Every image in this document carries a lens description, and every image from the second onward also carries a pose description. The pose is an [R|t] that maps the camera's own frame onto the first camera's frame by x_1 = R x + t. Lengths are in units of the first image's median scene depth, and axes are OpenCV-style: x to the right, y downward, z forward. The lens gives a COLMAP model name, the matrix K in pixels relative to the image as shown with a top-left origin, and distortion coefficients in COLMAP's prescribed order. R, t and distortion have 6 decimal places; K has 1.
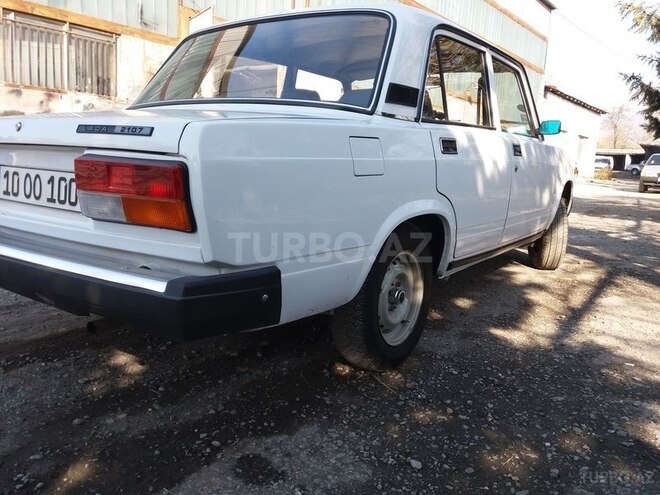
lens RADIAL K [[539.2, 0, 336.3], [0, 539.2, 247.9], [0, 0, 1]] dist [0.014226, -0.028203]
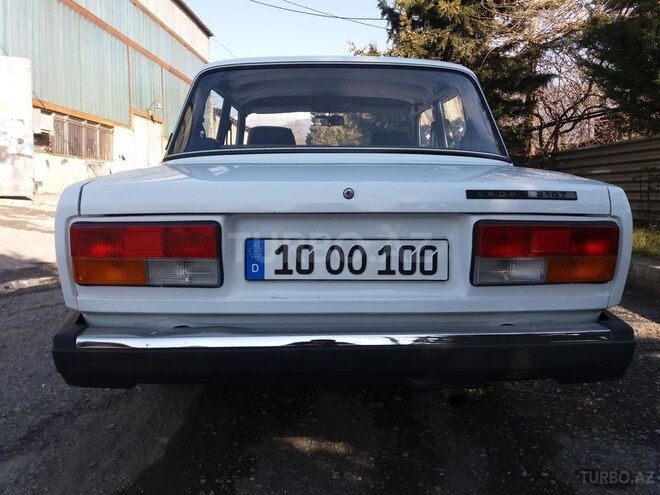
lens RADIAL K [[539.2, 0, 335.0], [0, 539.2, 242.4], [0, 0, 1]] dist [0.014226, -0.028203]
pose [[0.807757, -0.105588, 0.579982, -1.099766], [0.127974, 0.991775, 0.002323, -0.149380], [-0.575457, 0.072346, 0.814626, 0.318849]]
